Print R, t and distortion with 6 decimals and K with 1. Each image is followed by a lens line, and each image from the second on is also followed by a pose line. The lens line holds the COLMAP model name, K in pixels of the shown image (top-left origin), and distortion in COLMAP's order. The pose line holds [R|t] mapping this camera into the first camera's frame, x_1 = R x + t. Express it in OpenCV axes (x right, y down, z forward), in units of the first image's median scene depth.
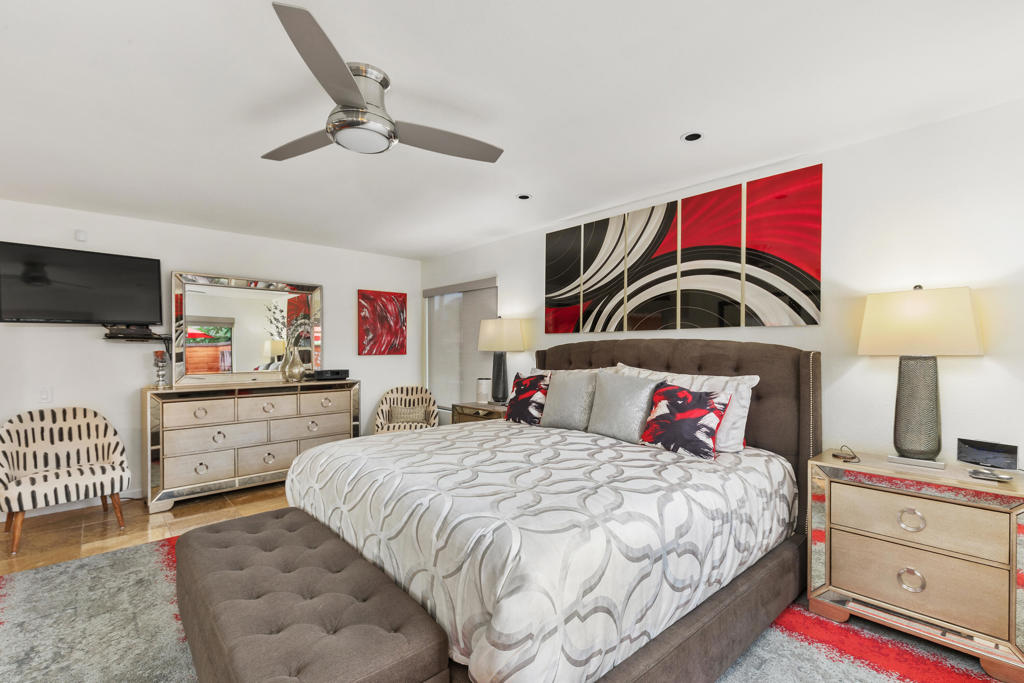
lens RADIAL K [[463.8, 0, 508.7], [0, 463.8, 348.0], [0, 0, 1]] dist [0.001771, 0.000204]
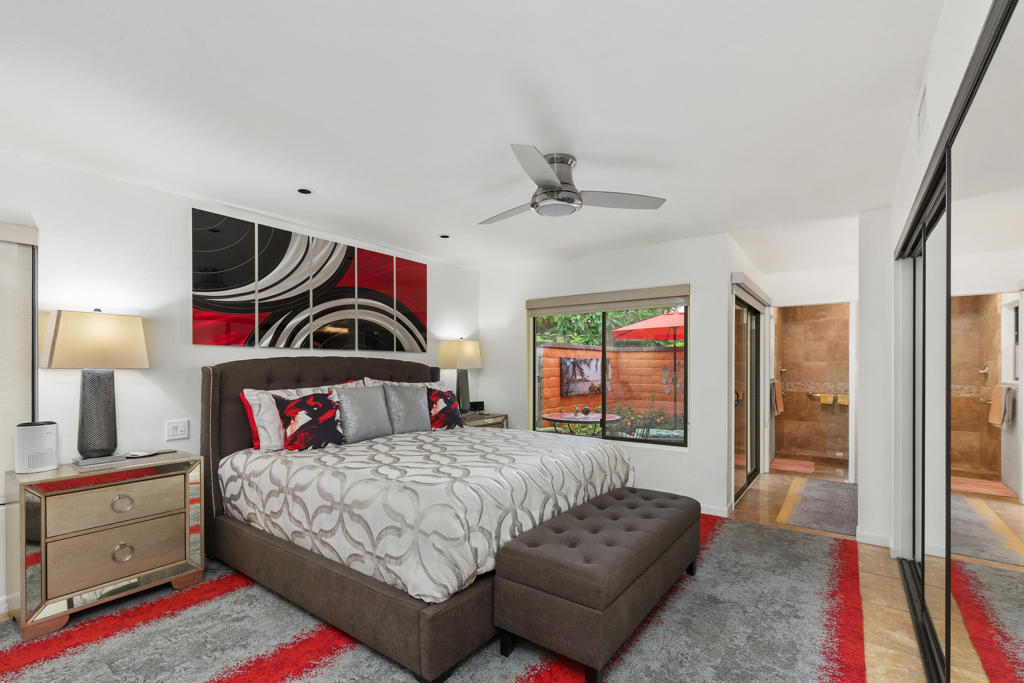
lens RADIAL K [[457.9, 0, 508.6], [0, 457.9, 364.5], [0, 0, 1]] dist [-0.001167, 0.000375]
pose [[-0.189586, 0.009971, 0.981813, -0.849514], [0.001092, 0.999950, -0.009944, 0.010630], [-0.981864, -0.000813, -0.189587, 0.757934]]
